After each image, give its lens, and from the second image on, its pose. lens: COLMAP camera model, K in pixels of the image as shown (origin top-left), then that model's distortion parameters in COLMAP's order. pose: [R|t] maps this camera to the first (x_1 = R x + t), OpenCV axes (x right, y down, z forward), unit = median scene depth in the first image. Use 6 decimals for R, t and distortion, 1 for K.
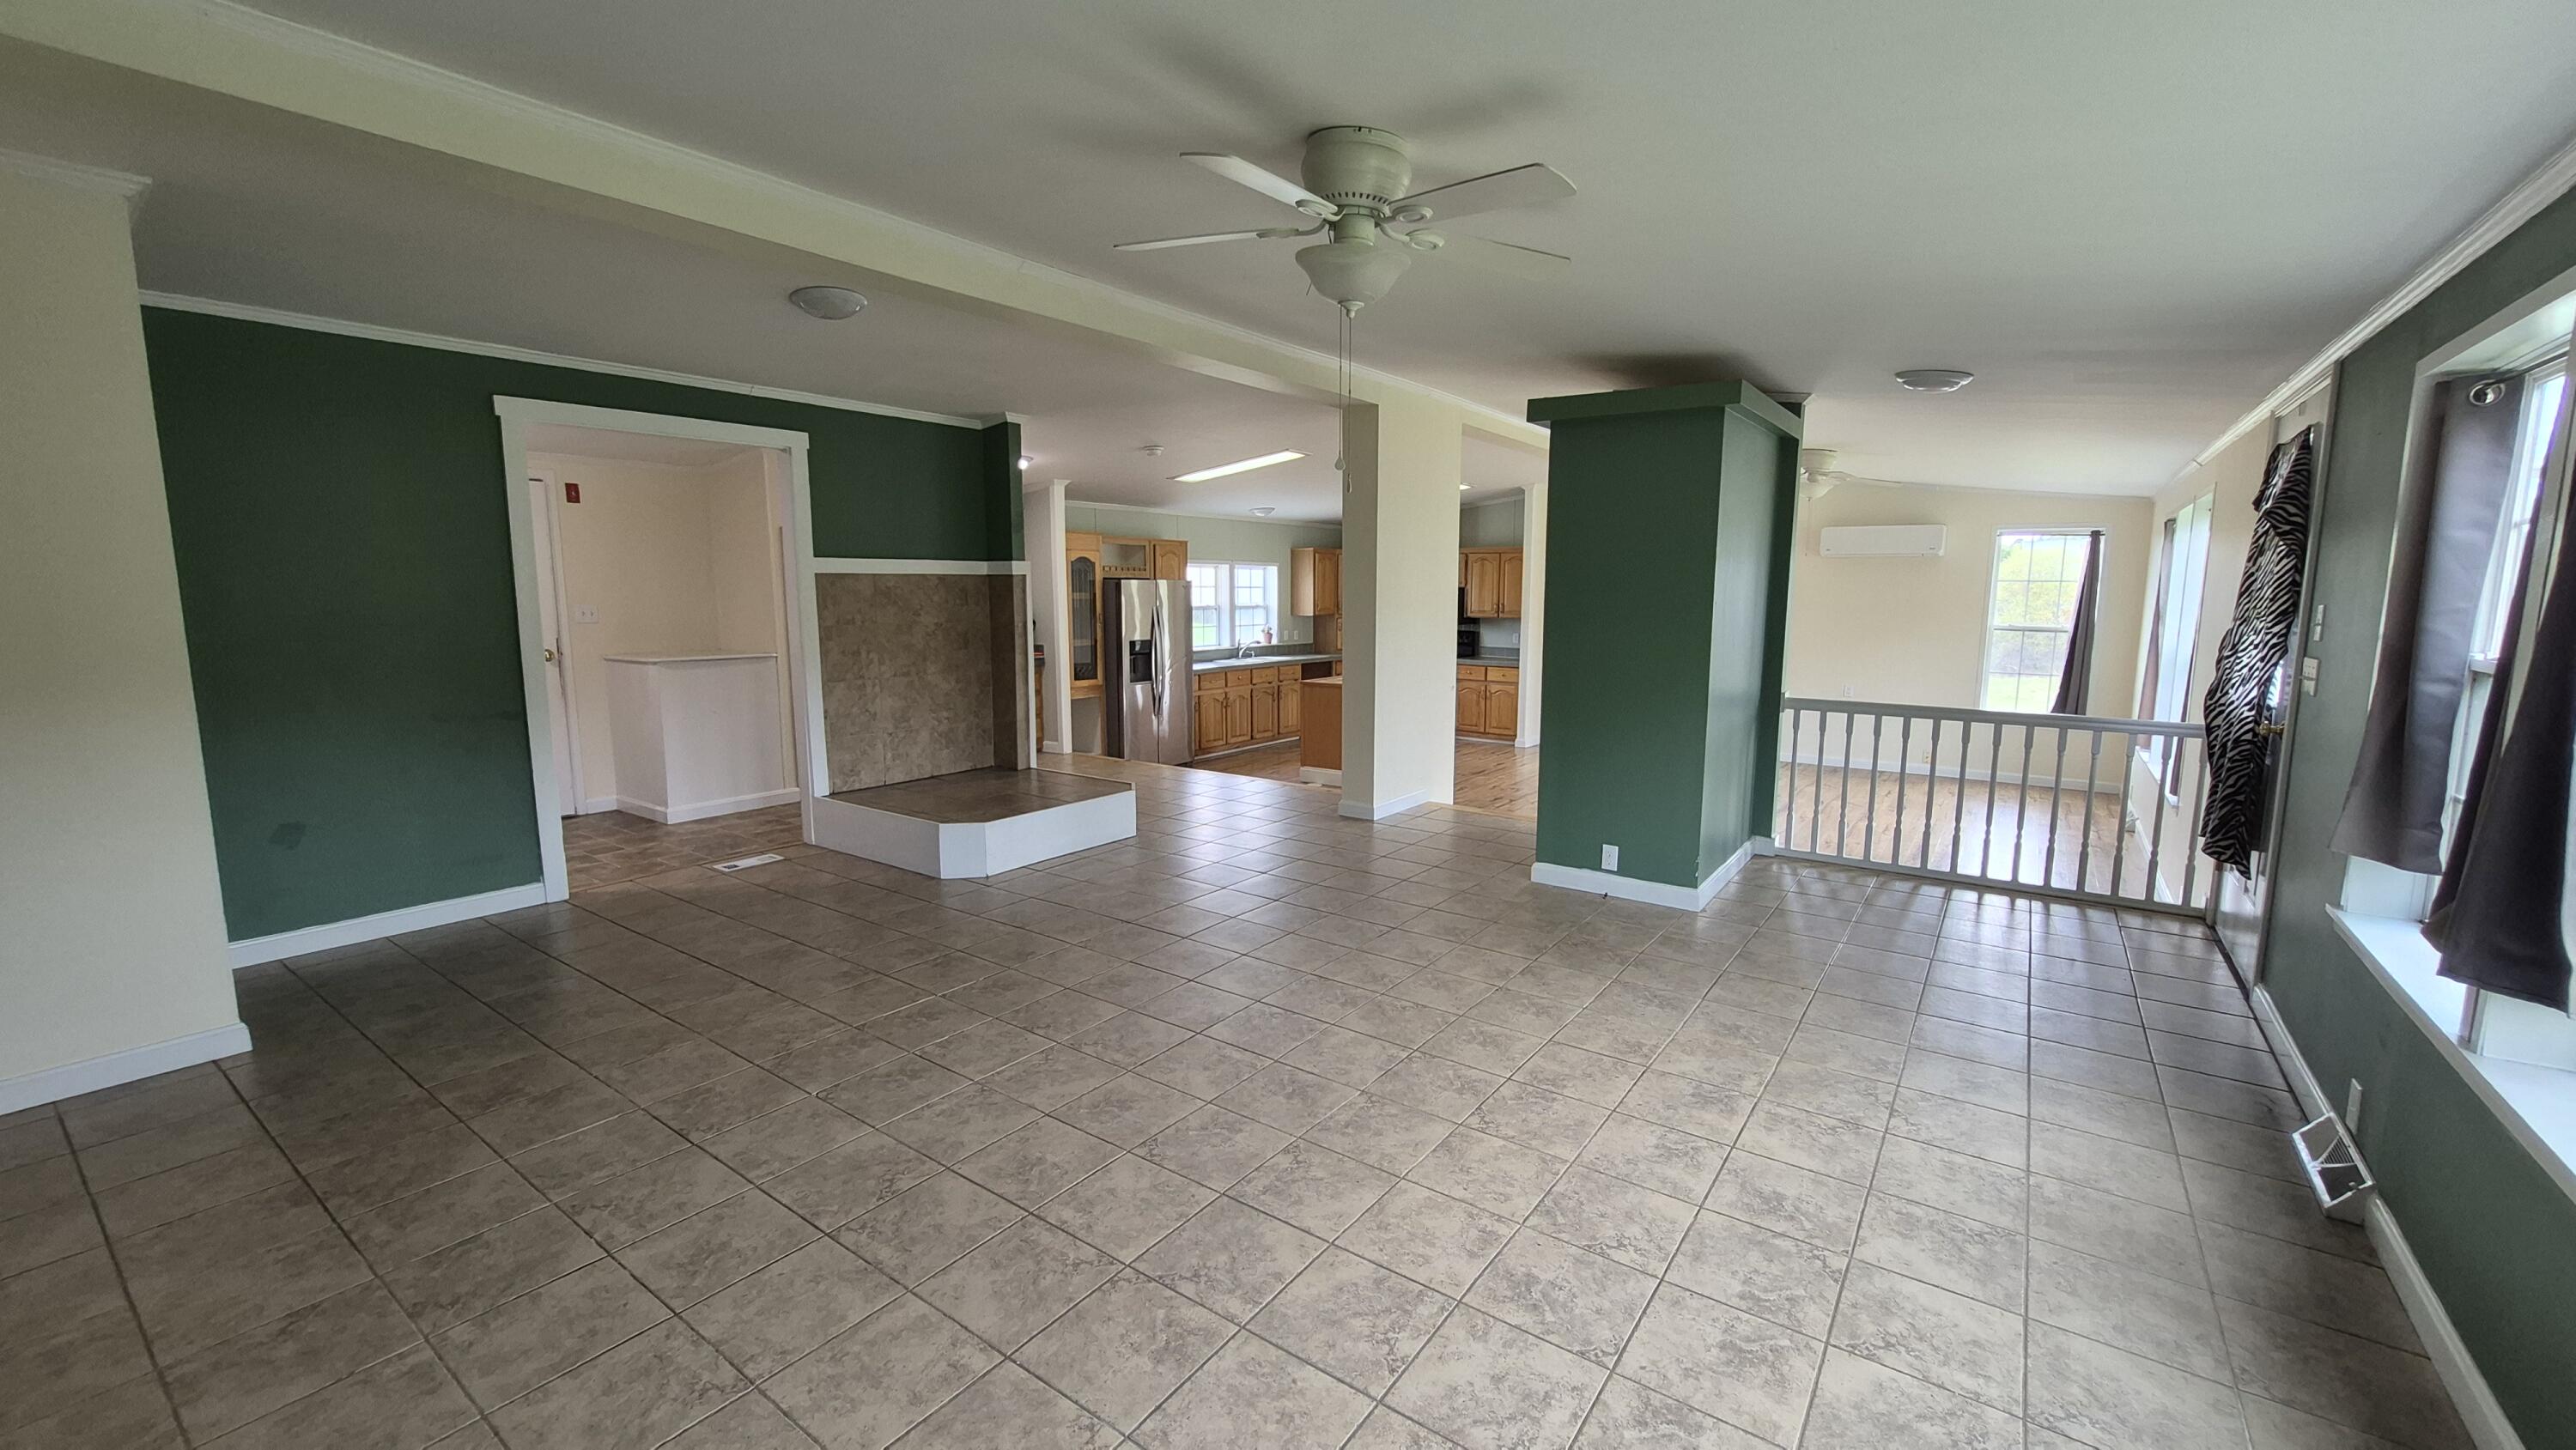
lens RADIAL K [[1018.8, 0, 1303.4], [0, 1018.8, 722.1], [0, 0, 1]] dist [-0.000615, -0.000319]
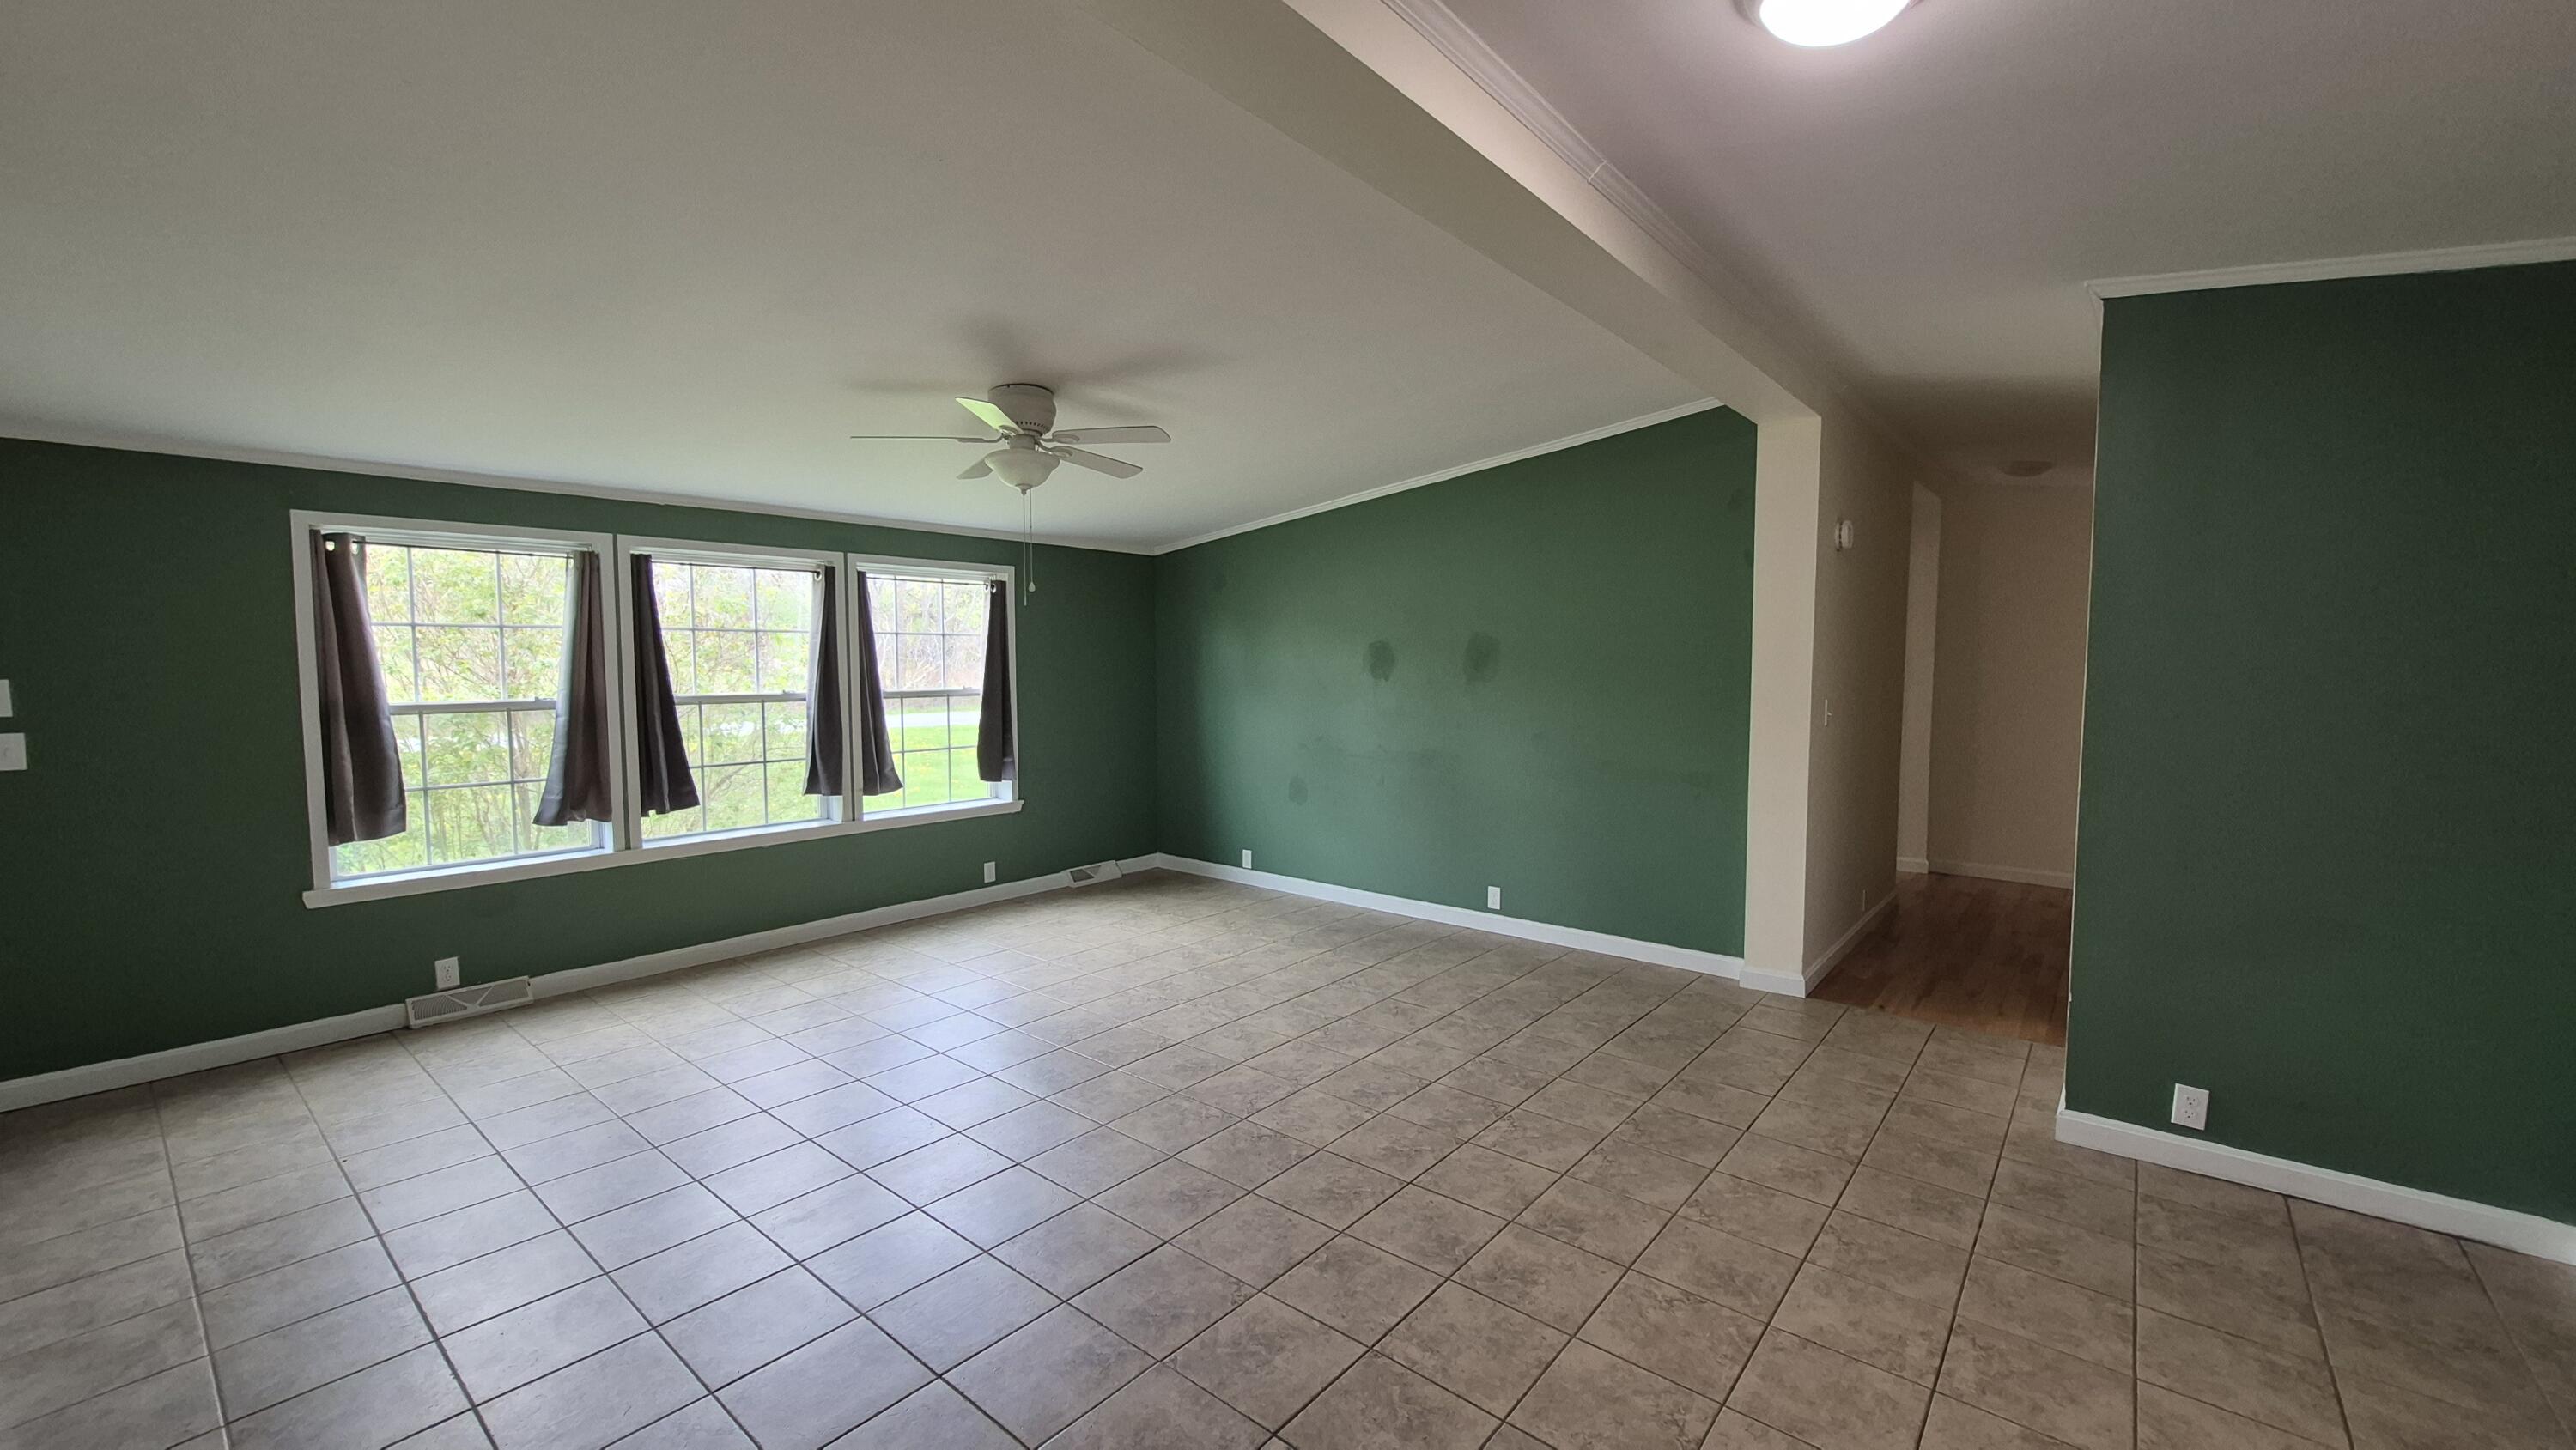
lens RADIAL K [[1018.8, 0, 1303.4], [0, 1018.8, 722.1], [0, 0, 1]] dist [-0.000615, -0.000319]
pose [[-0.997721, -0.008642, 0.066918, -0.110076], [0.004718, 0.980400, 0.196960, -0.081719], [-0.067308, 0.196827, -0.978125, 0.578450]]
